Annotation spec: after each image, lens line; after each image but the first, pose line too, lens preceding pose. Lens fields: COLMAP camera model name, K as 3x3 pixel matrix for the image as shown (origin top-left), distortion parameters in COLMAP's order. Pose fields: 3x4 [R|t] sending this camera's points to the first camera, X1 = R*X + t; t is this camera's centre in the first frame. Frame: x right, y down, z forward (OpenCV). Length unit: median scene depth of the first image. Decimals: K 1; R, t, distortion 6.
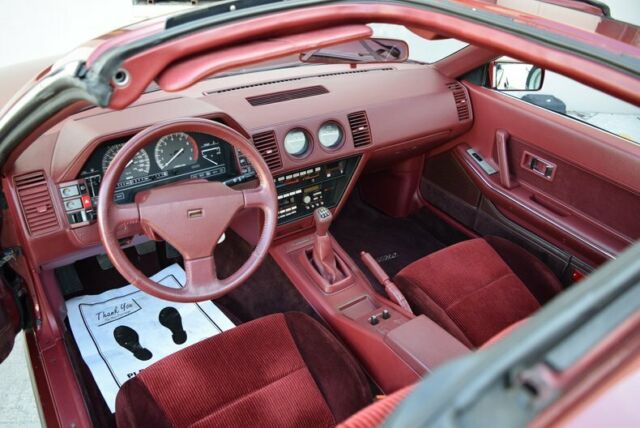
lens RADIAL K [[494.5, 0, 320.0], [0, 494.5, 214.0], [0, 0, 1]] dist [-0.101246, 0.027102]
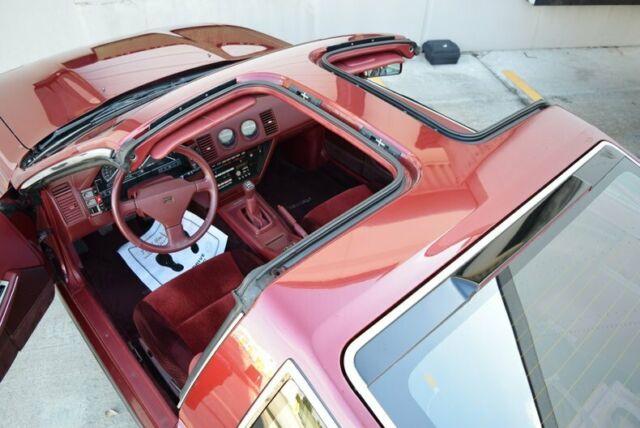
lens RADIAL K [[494.5, 0, 320.0], [0, 494.5, 214.0], [0, 0, 1]] dist [-0.101246, 0.027102]
pose [[0.990849, -0.102906, 0.087341, 0.079405], [0.088316, 0.983638, 0.157024, -0.127680], [-0.102071, -0.147873, 0.983725, -0.518992]]
